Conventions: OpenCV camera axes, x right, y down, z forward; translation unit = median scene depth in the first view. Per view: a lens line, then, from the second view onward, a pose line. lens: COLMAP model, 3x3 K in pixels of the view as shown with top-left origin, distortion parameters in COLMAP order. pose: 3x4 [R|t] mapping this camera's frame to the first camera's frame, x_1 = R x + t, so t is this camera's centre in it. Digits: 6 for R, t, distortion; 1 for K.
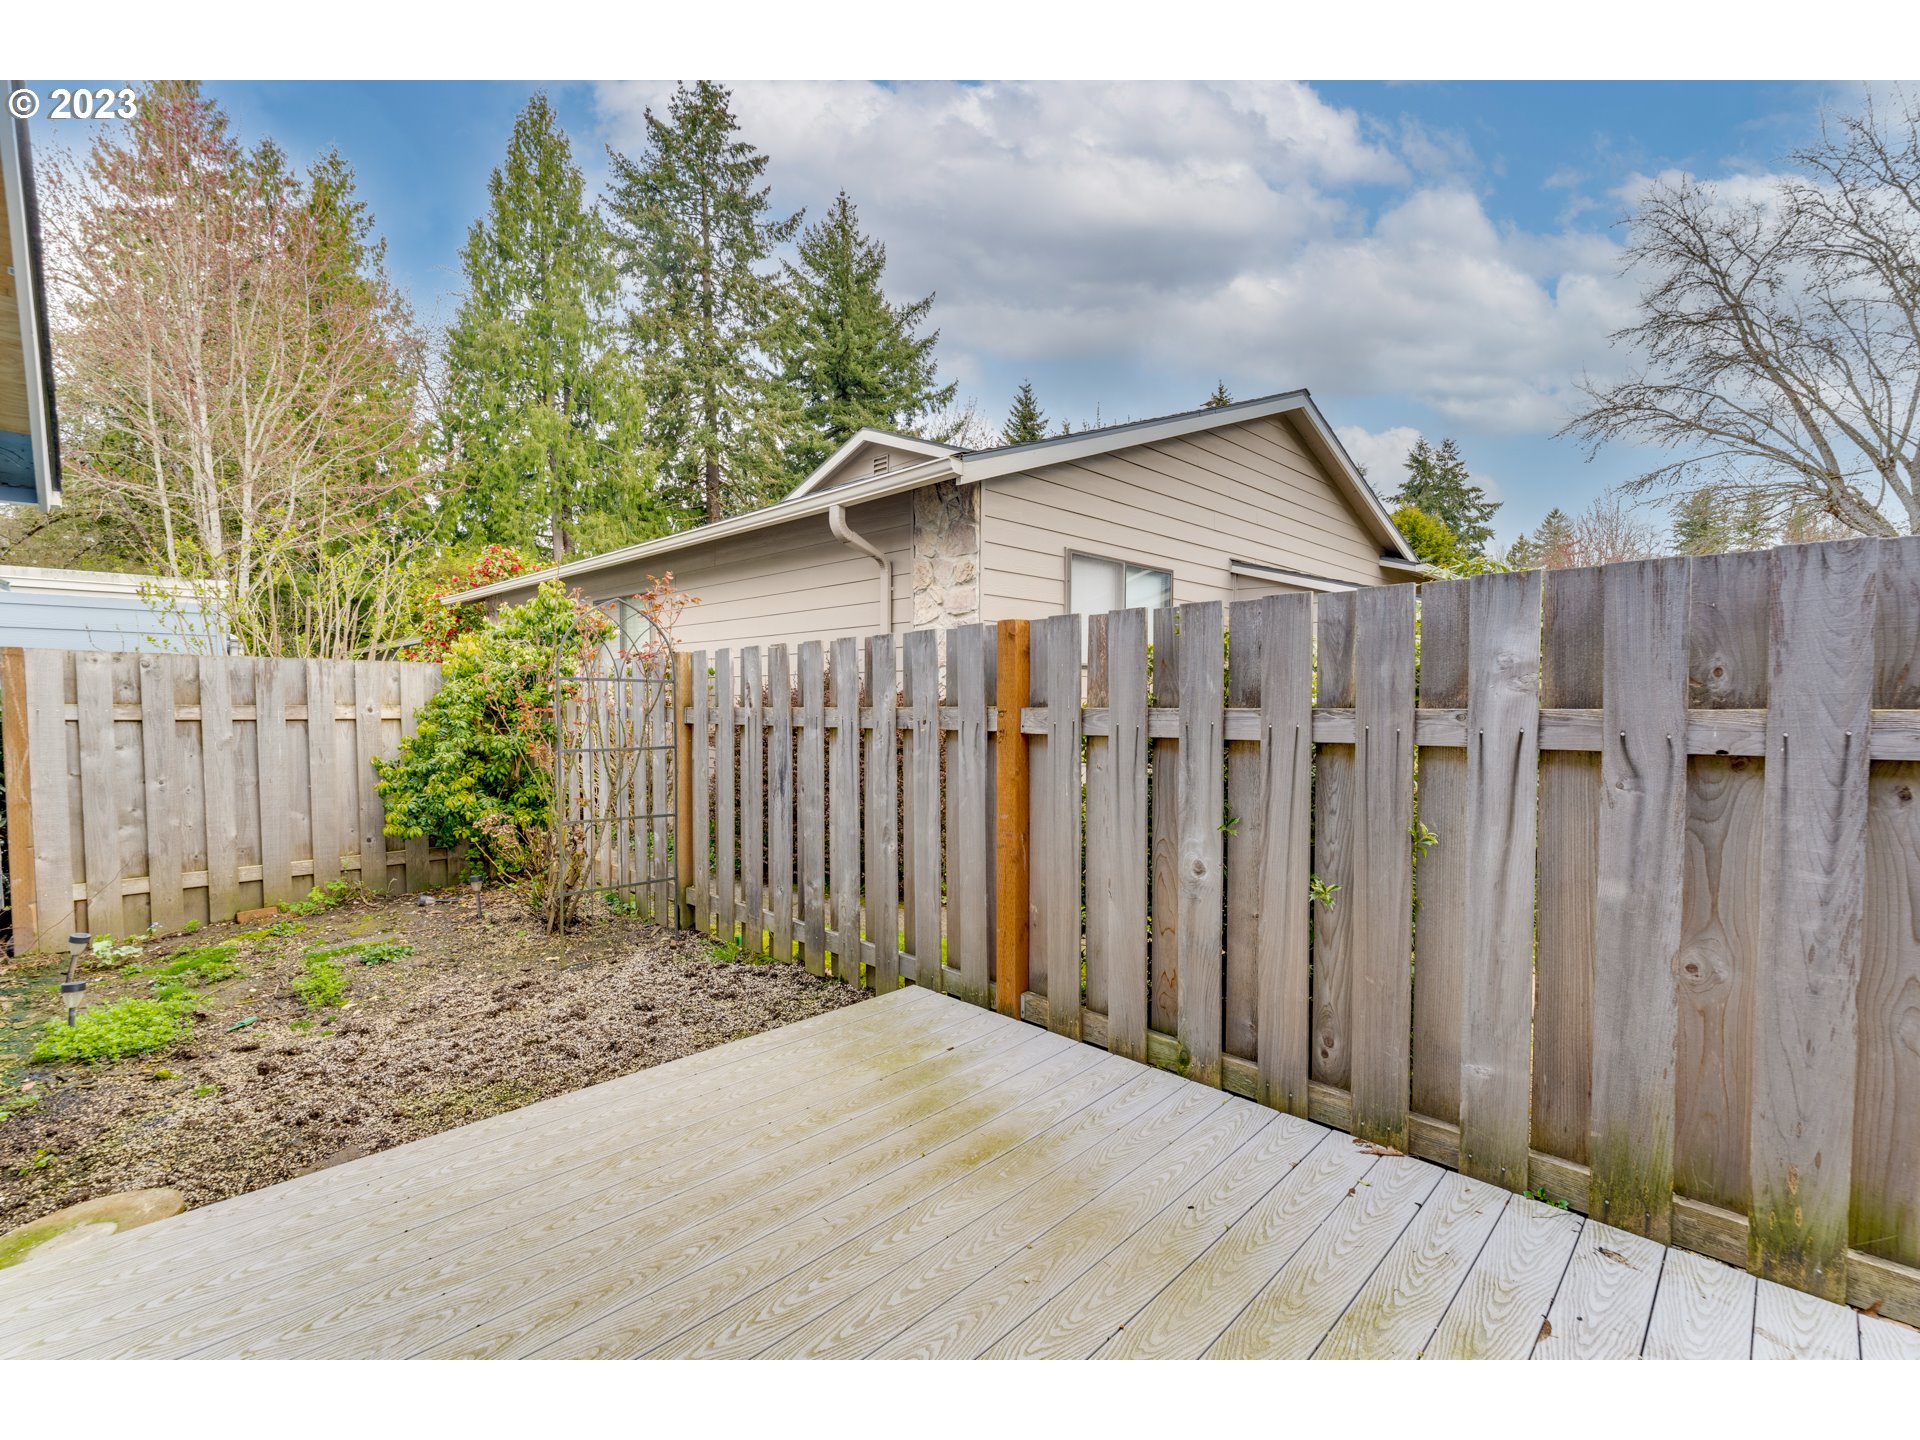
lens RADIAL K [[850.0, 0, 966.0], [0, 850.0, 727.9], [0, 0, 1]] dist [0.005053, 0.000543]
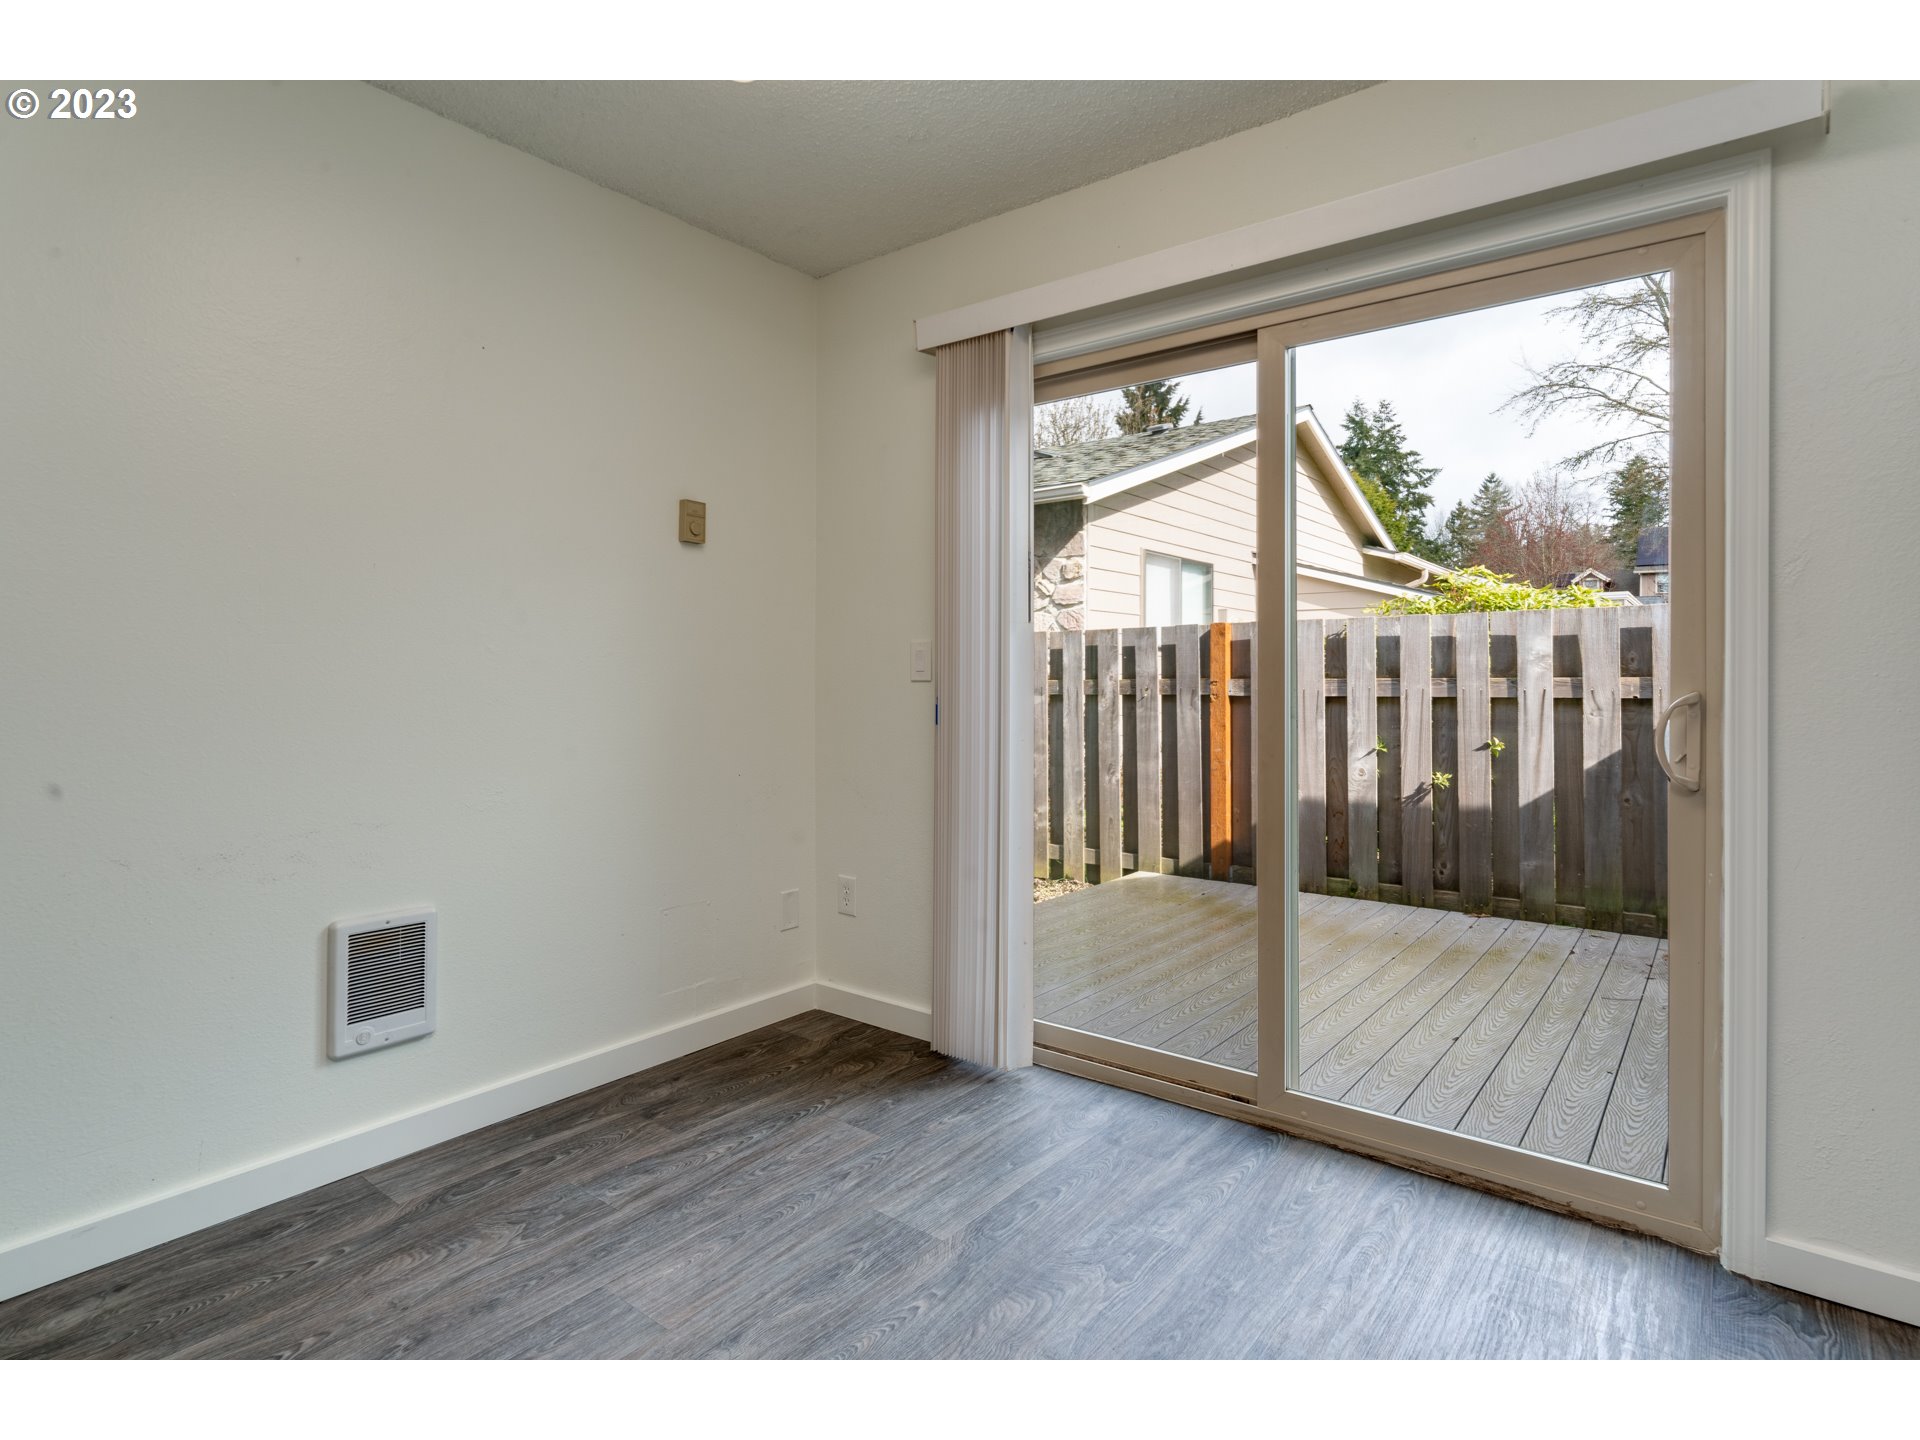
lens RADIAL K [[1003.2, 0, 958.0], [0, 1003.2, 660.1], [0, 0, 1]] dist [0.013147, -0.003971]
pose [[0.993593, 0.000916, 0.113015, -0.722492], [0.004868, 0.998692, -0.050893, 0.036951], [-0.112914, 0.051117, 0.992289, -0.876485]]
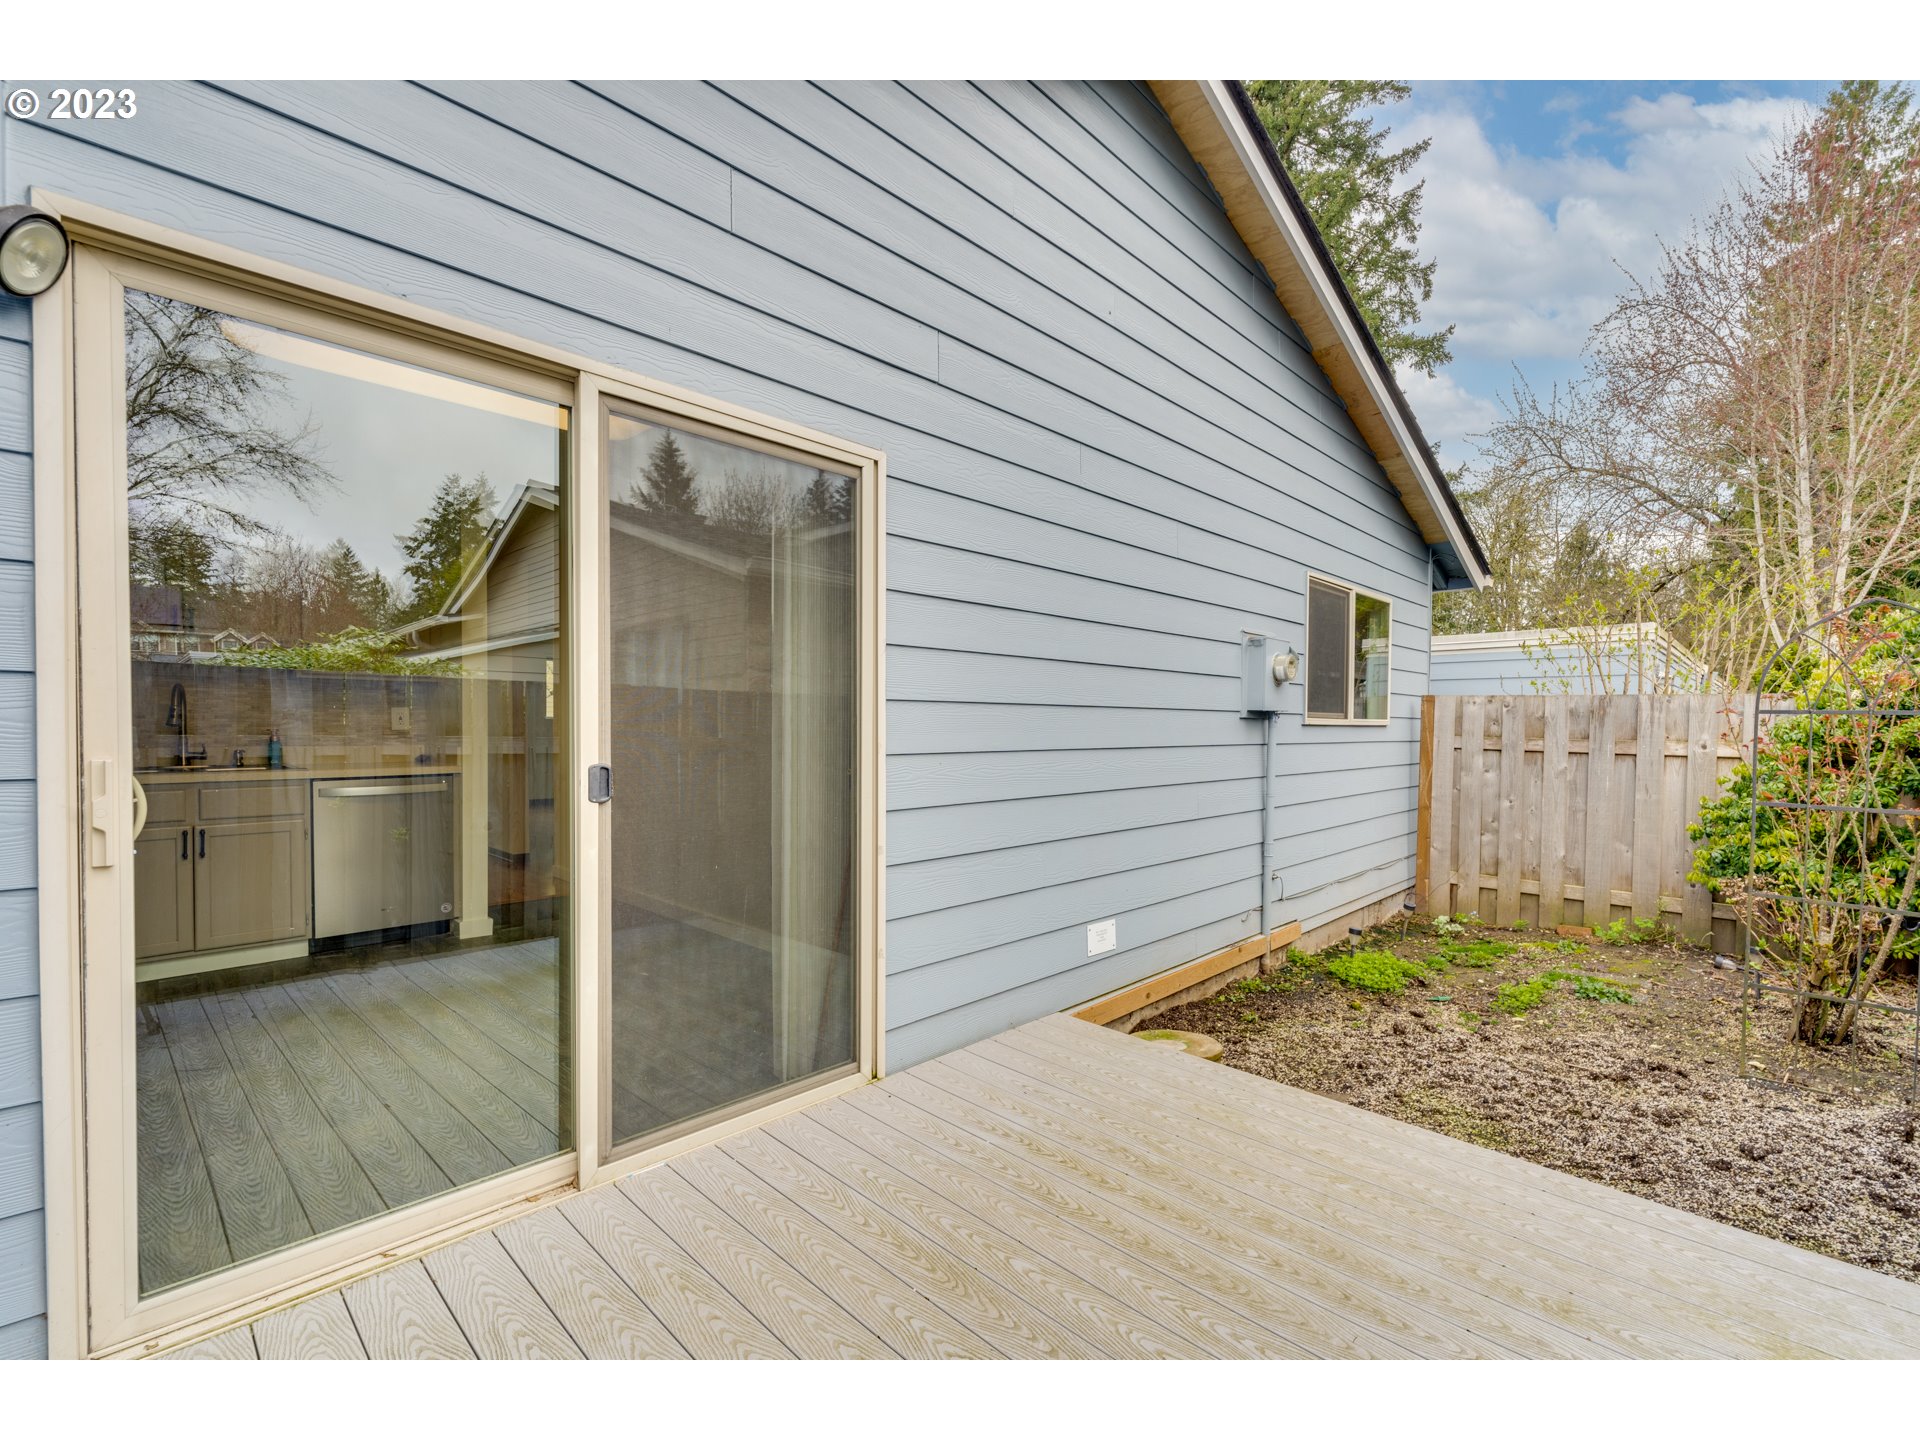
lens RADIAL K [[850.0, 0, 965.0], [0, 850.0, 744.6], [0, 0, 1]] dist [0.005053, 0.000543]
pose [[0.003093, 0.022850, -0.999734, 0.418609], [-0.039530, 0.998960, 0.022710, -0.022185], [0.999214, 0.039449, 0.003993, 0.341580]]
